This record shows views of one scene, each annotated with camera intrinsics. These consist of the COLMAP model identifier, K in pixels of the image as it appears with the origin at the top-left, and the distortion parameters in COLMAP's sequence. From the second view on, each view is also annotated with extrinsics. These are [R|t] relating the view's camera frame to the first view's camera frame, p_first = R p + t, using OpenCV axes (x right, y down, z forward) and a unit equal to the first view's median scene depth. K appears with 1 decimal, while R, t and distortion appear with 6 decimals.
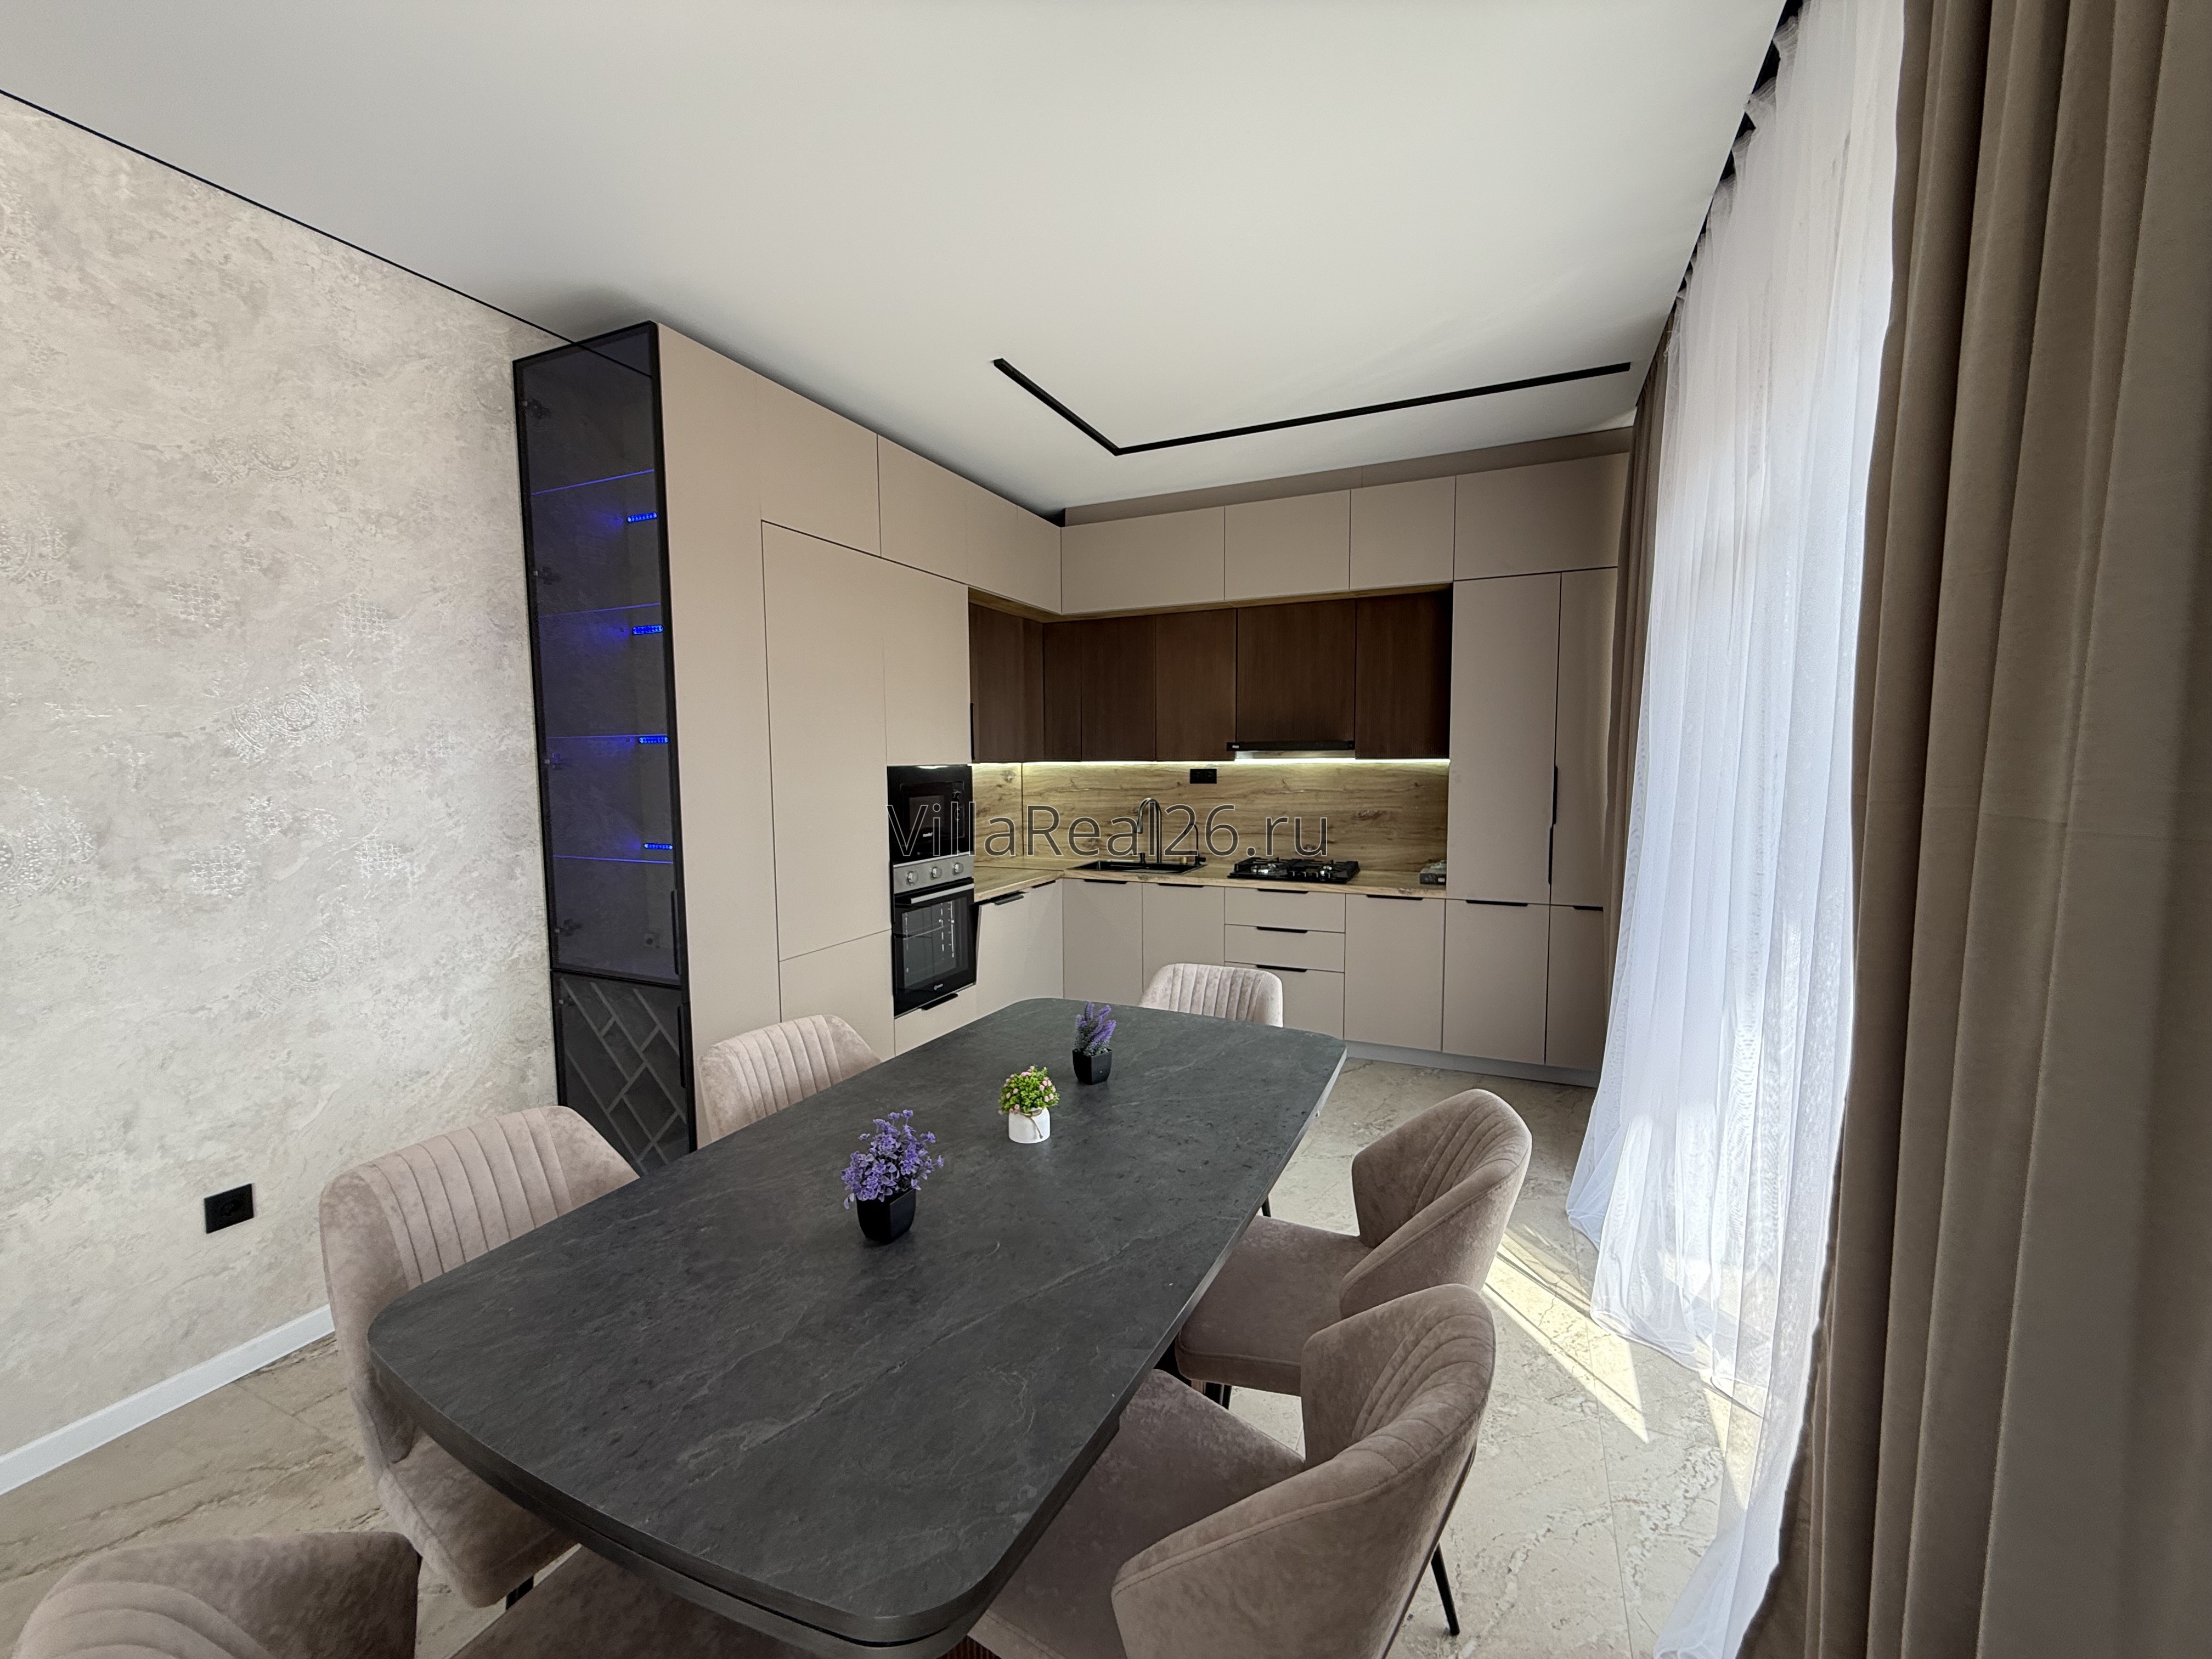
lens RADIAL K [[884.6, 0, 1099.4], [0, 884.6, 829.7], [0, 0, 1]] dist [0.000134, -0.000189]
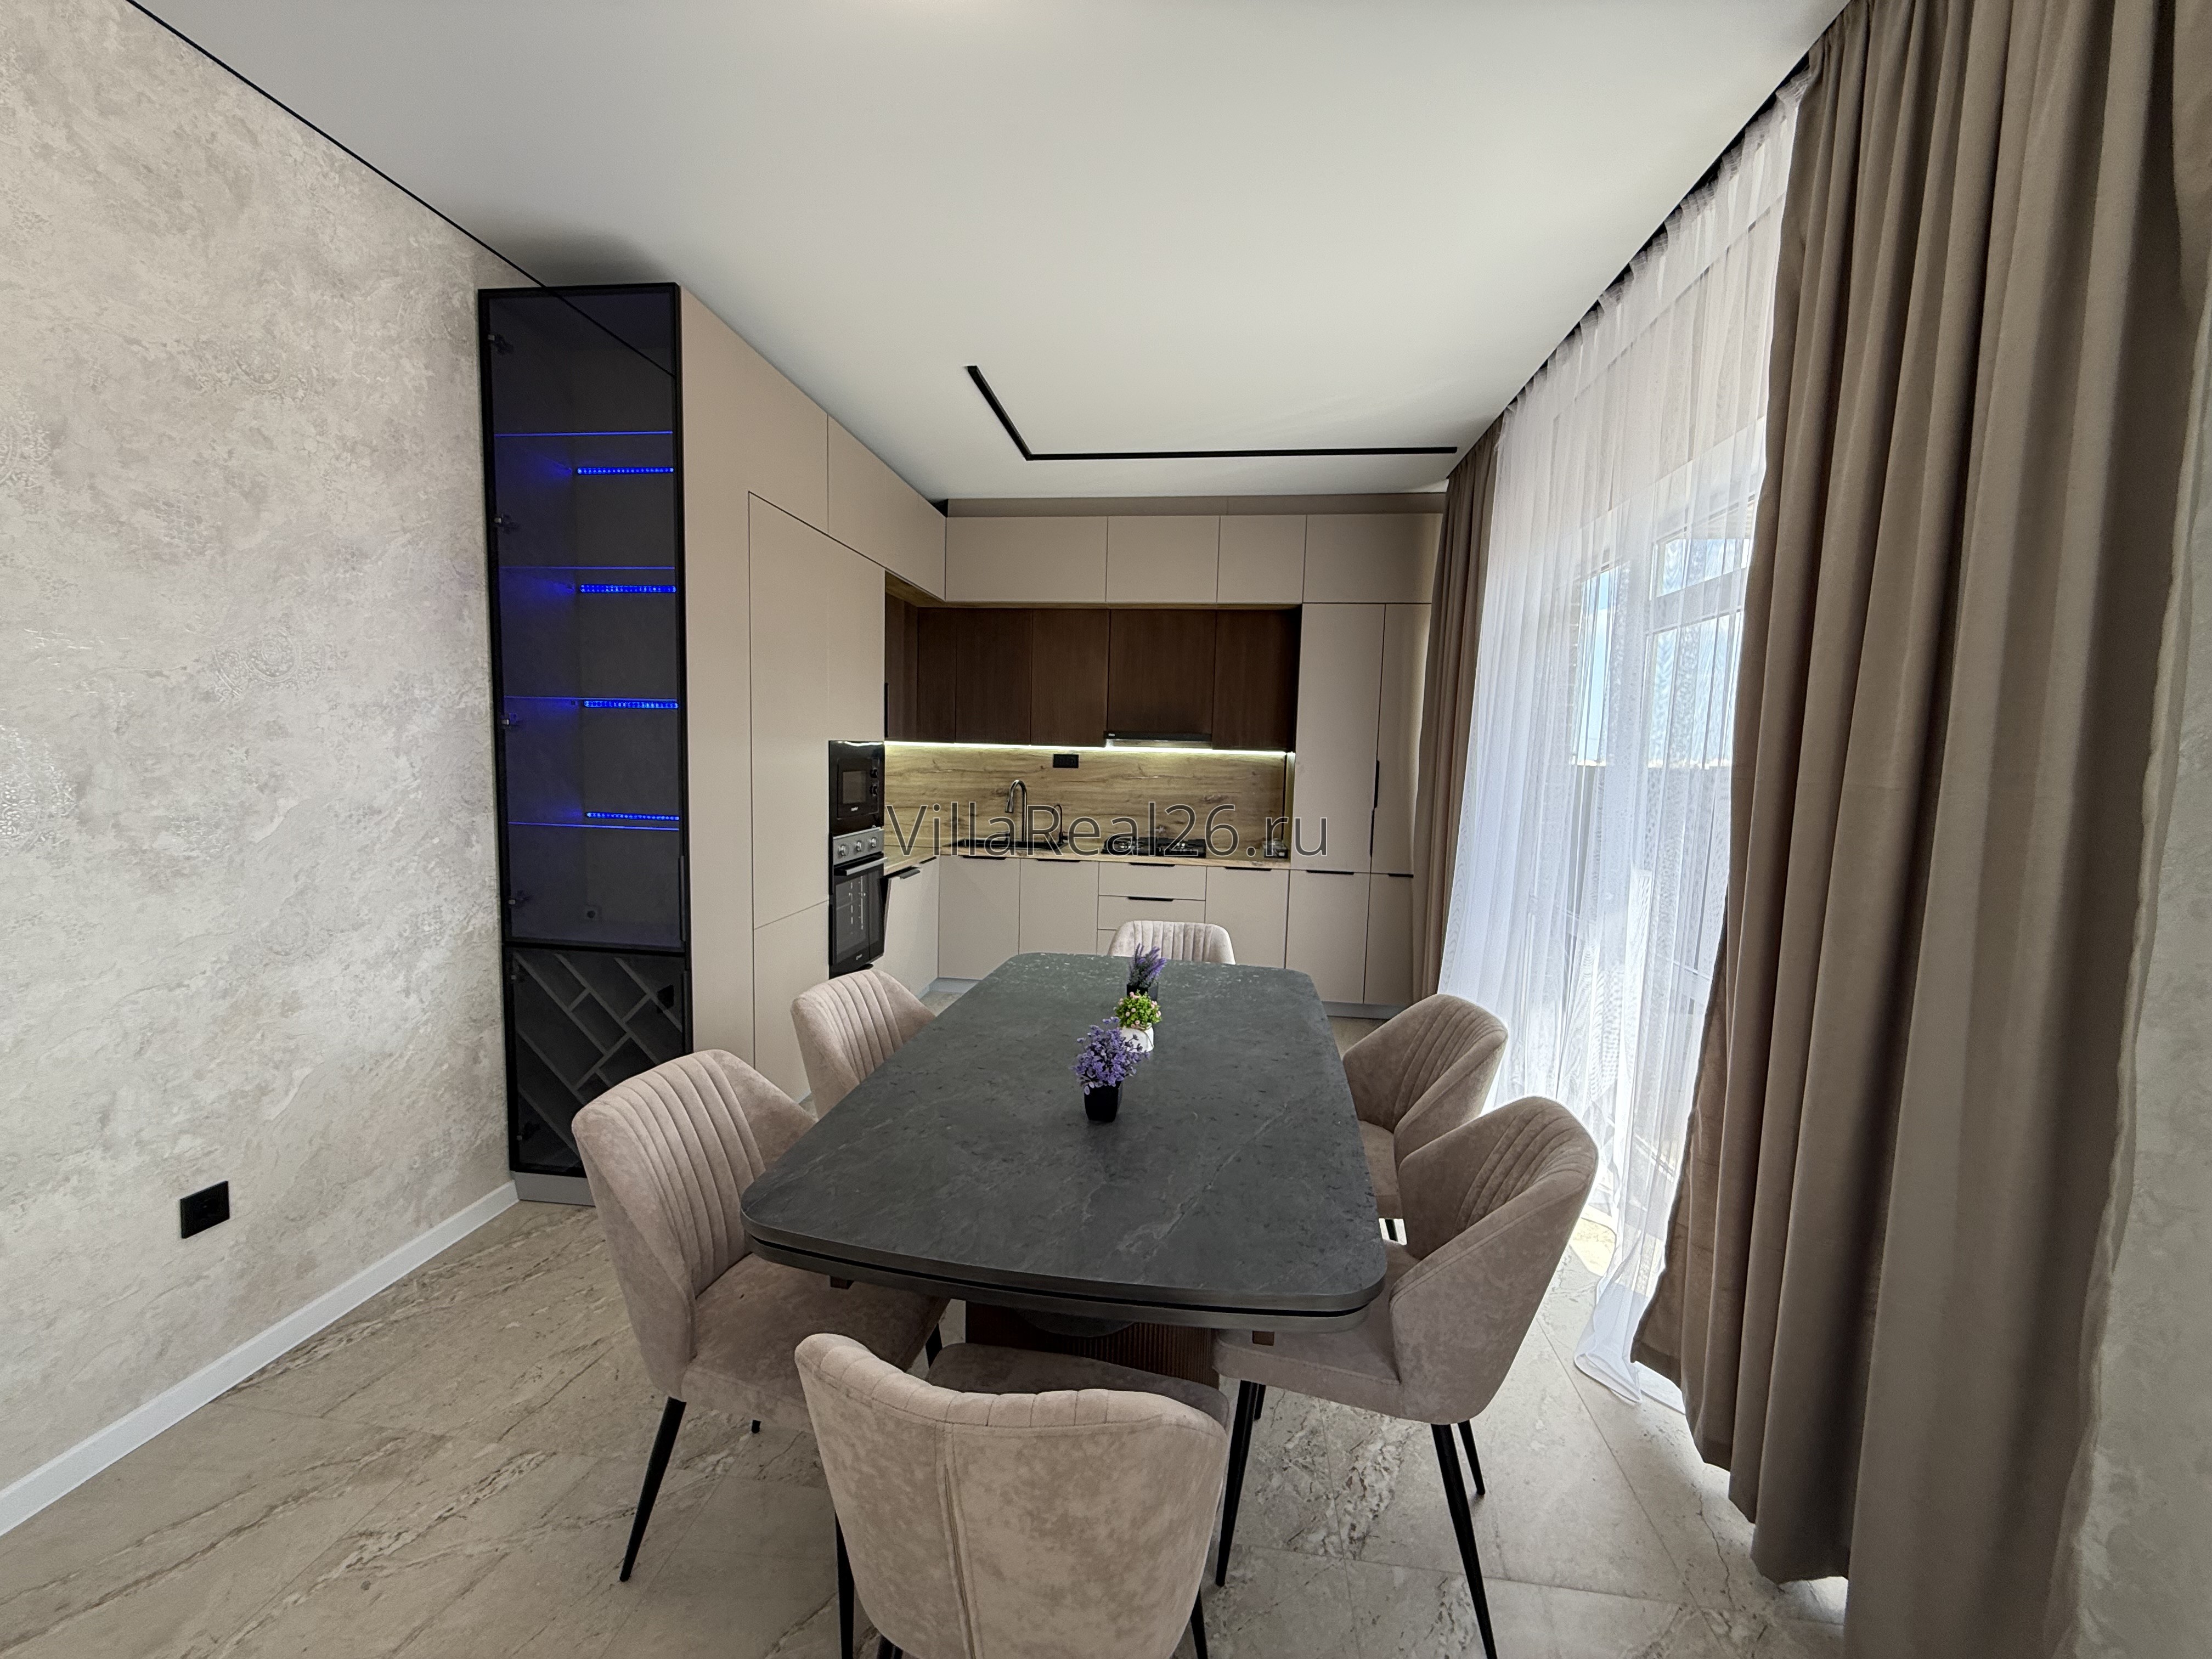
lens RADIAL K [[884.6, 0, 1099.4], [0, 884.6, 829.7], [0, 0, 1]] dist [0.000134, -0.000189]
pose [[0.954682, 0.006524, 0.297557, -0.310026], [-0.010203, 0.999890, 0.010811, 0.021365], [-0.297454, -0.013357, 0.954643, -0.089134]]
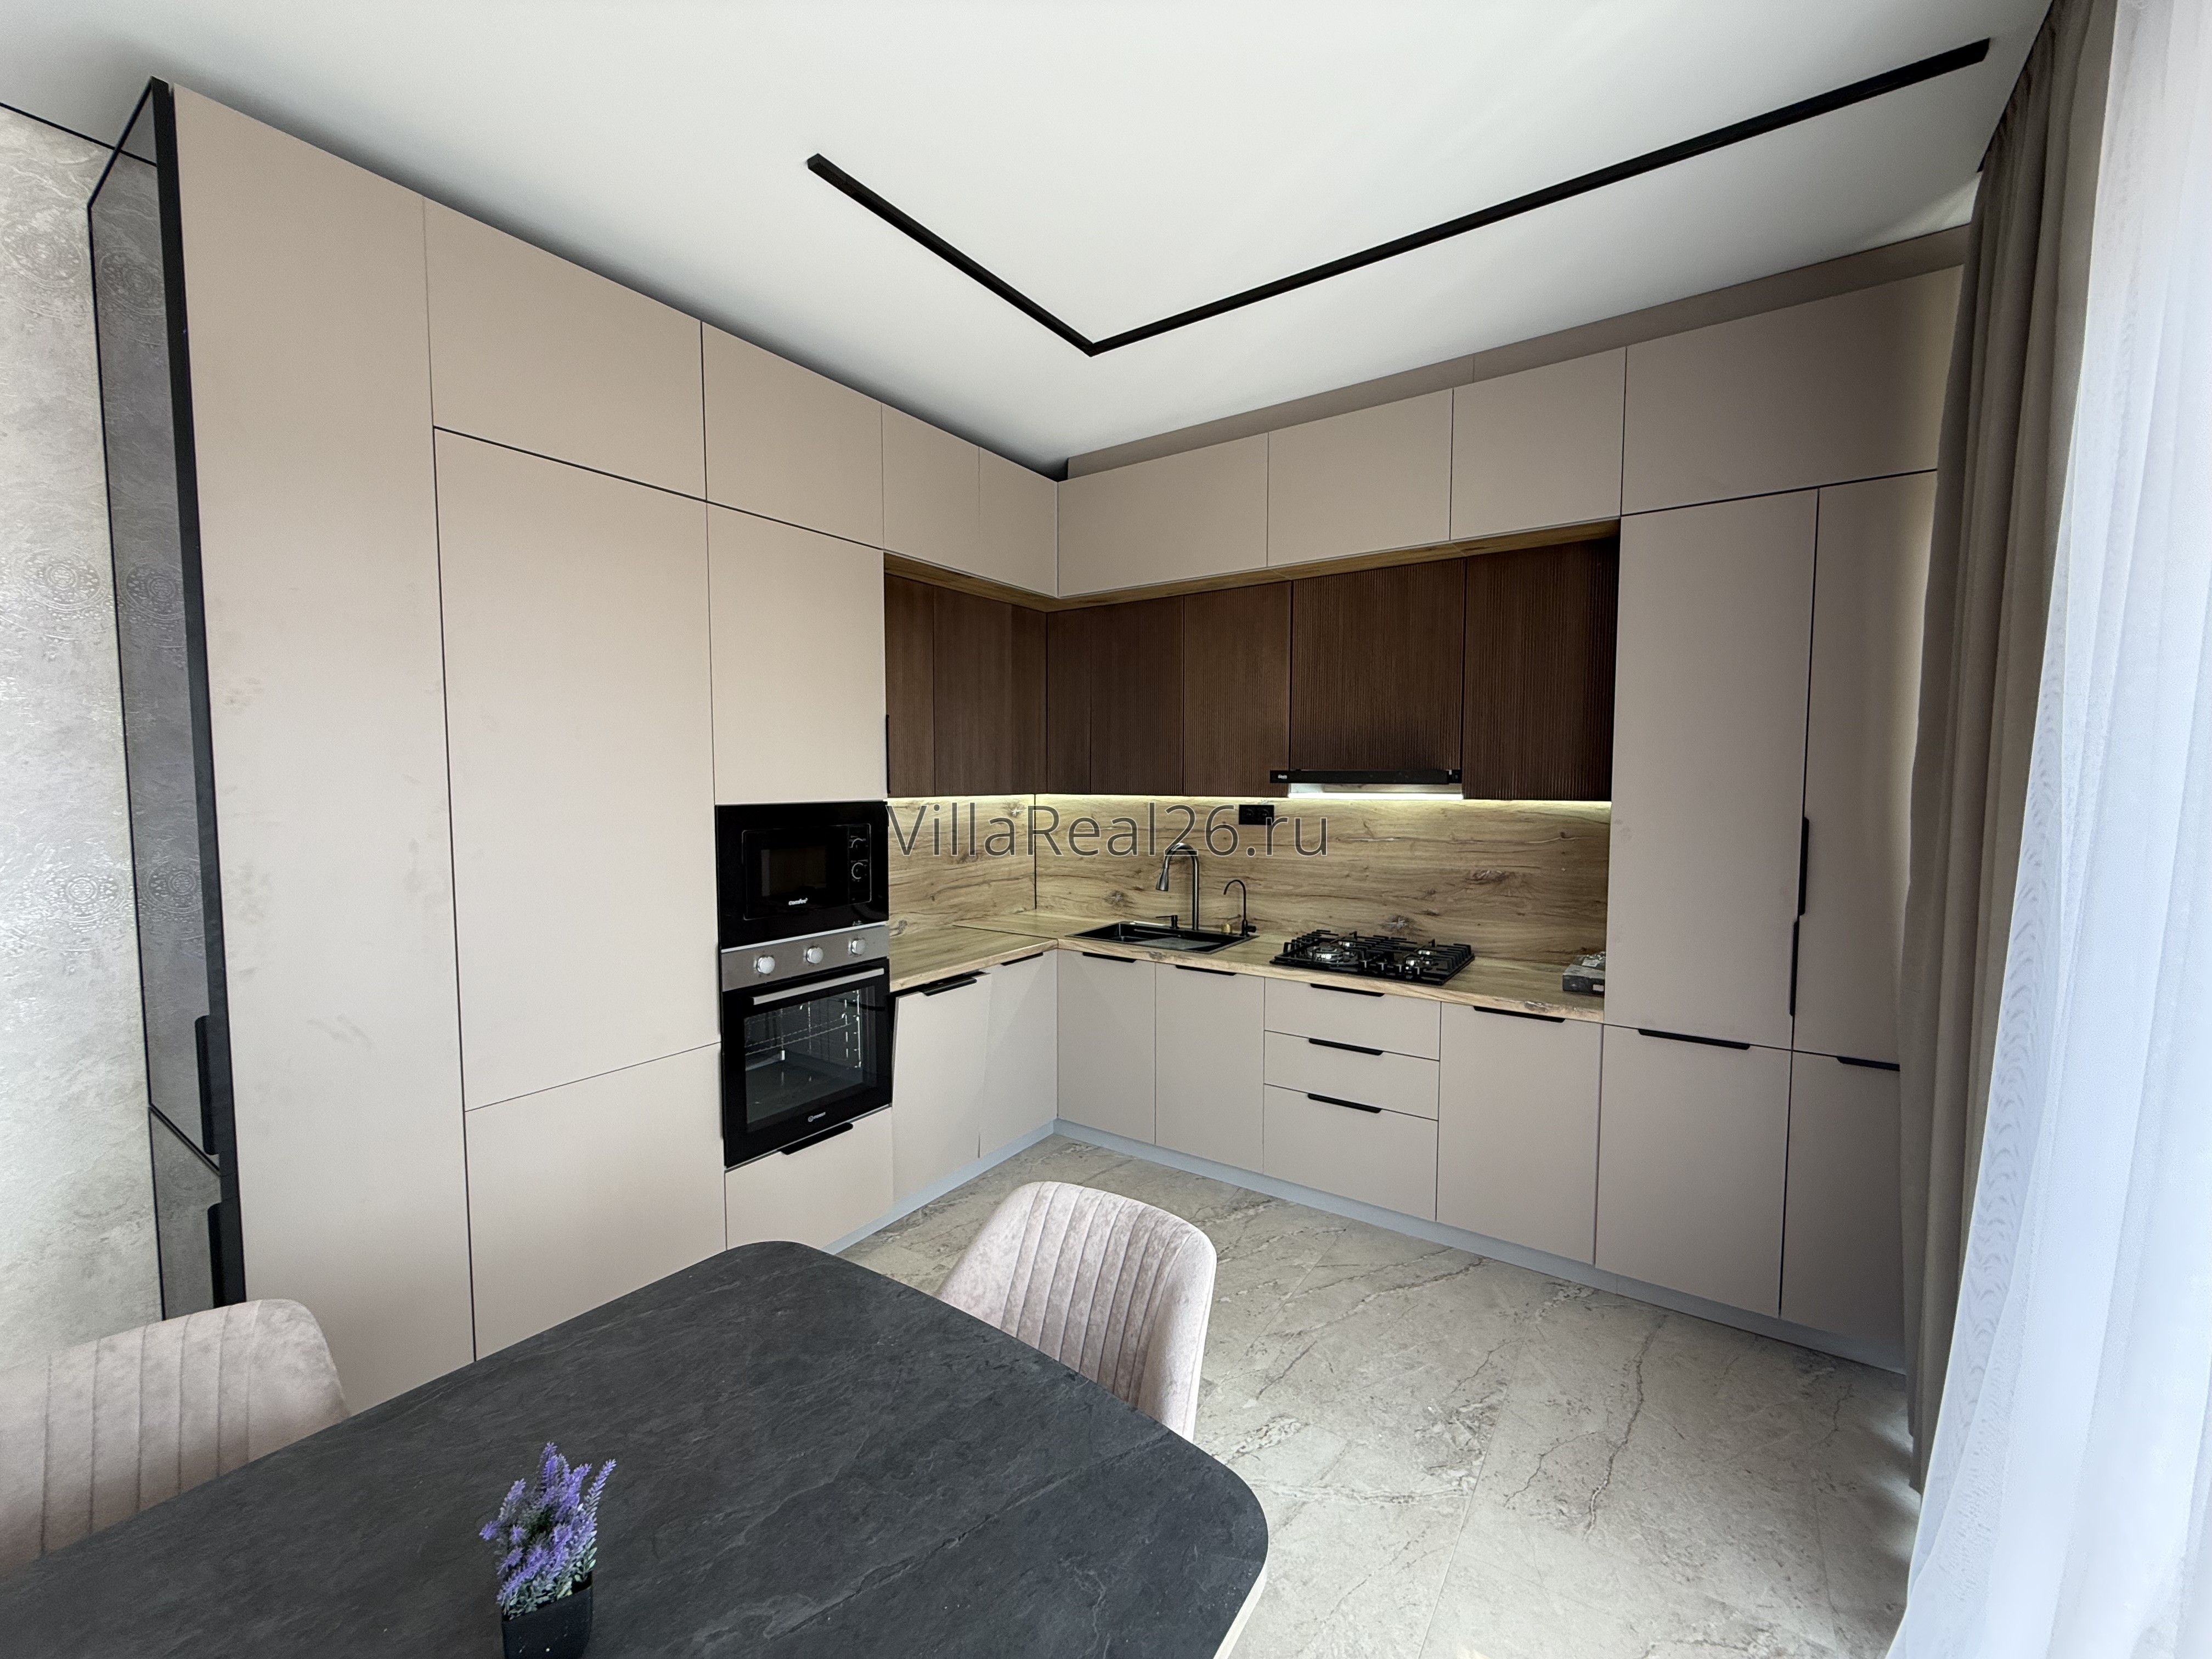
lens RADIAL K [[886.8, 0, 1098.7], [0, 886.8, 829.3], [0, 0, 1]] dist [-0.000988, 0.000198]
pose [[0.985069, 0.018705, -0.171140, 0.215951], [-0.022366, 0.999560, -0.019489, -0.058788], [0.170701, 0.023025, 0.985054, 0.474909]]
